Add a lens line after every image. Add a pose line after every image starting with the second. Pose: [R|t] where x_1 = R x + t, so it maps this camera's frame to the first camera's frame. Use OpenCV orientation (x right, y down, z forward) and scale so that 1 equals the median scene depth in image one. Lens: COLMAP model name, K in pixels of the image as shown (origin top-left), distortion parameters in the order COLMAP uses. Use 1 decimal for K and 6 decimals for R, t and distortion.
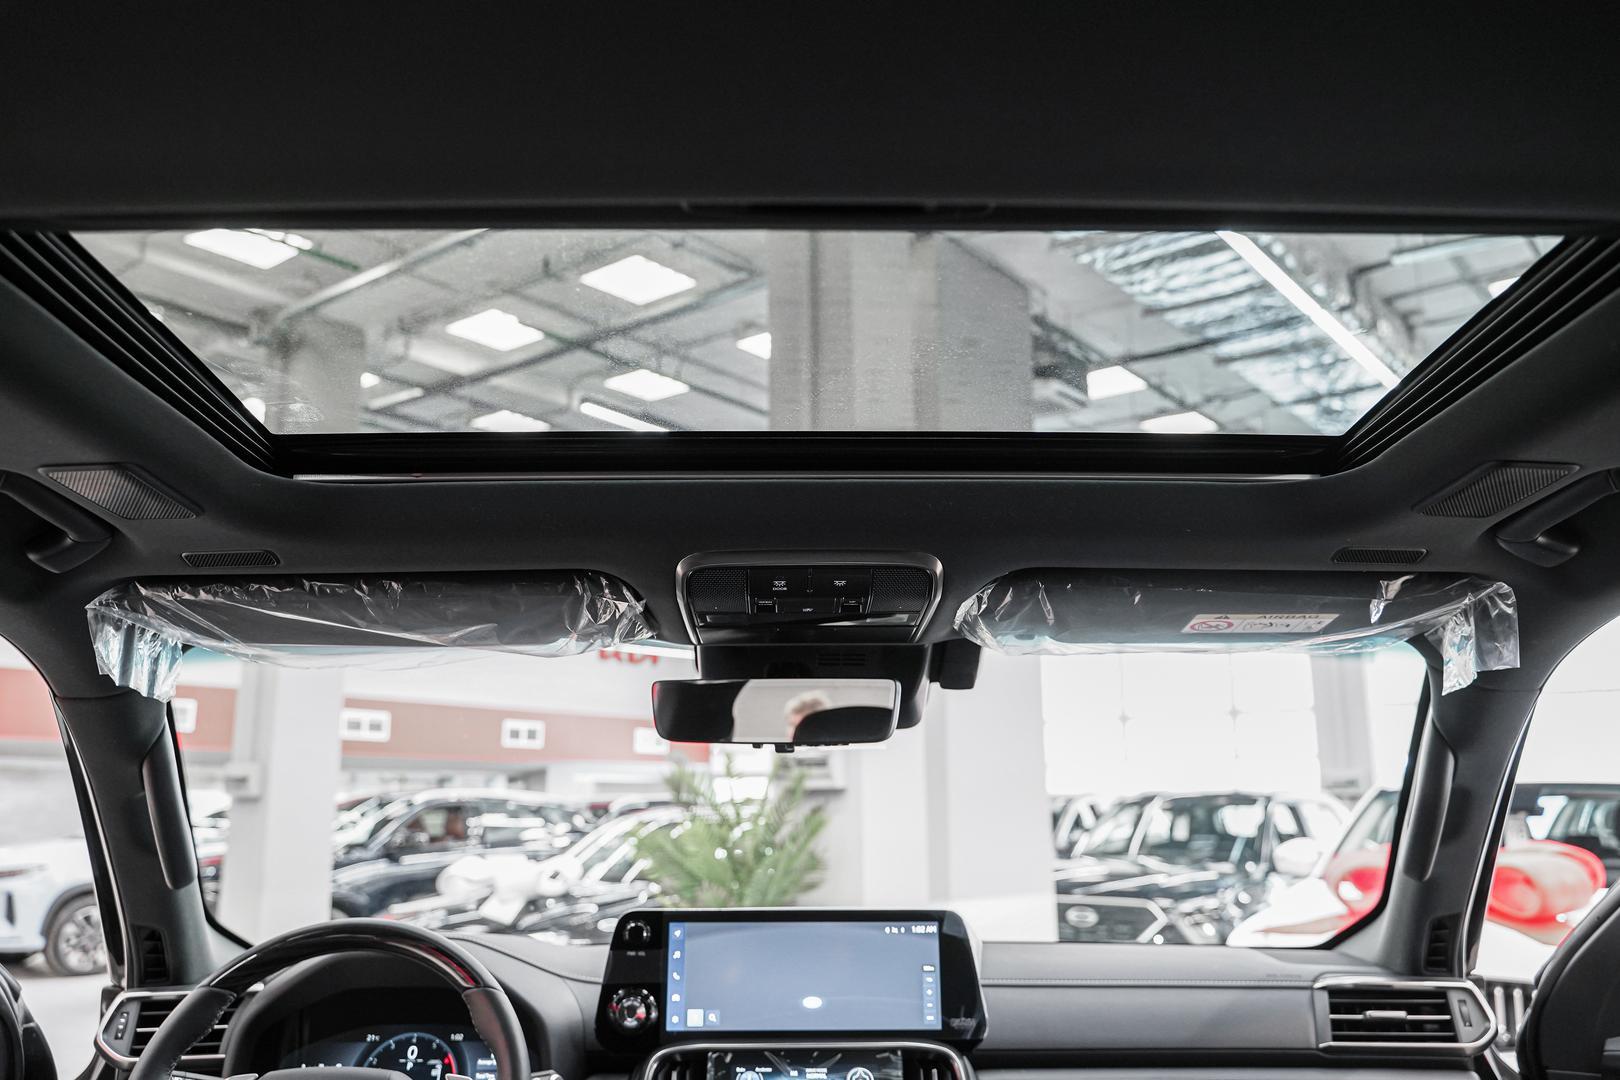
lens RADIAL K [[1295.8, 0, 807.4], [0, 1295.8, 554.8], [0, 0, 1]] dist [-0.002983, 0.000257]
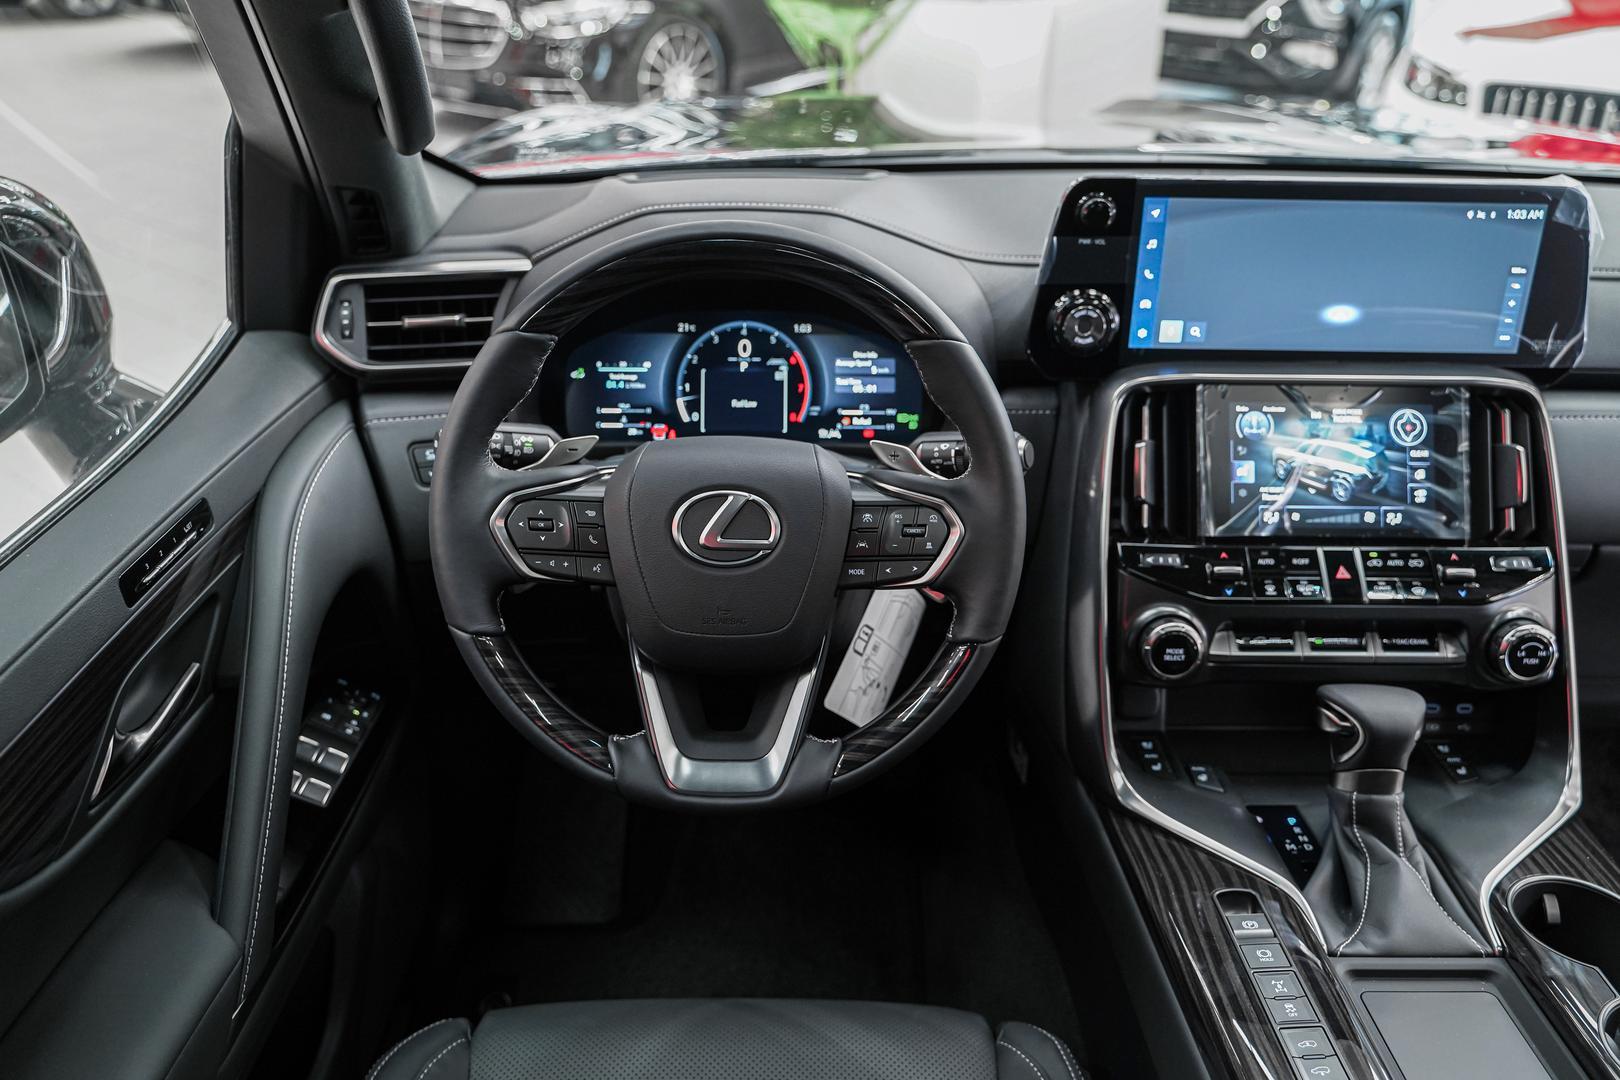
lens RADIAL K [[1351.4, 0, 846.1], [0, 1351.4, 558.4], [0, 0, 1]] dist [-0.008428, -0.001180]
pose [[0.999792, 0.020387, 0.000501, -0.251601], [-0.016122, 0.775128, 0.631598, -0.004399], [0.012488, -0.631475, 0.775296, 0.345933]]
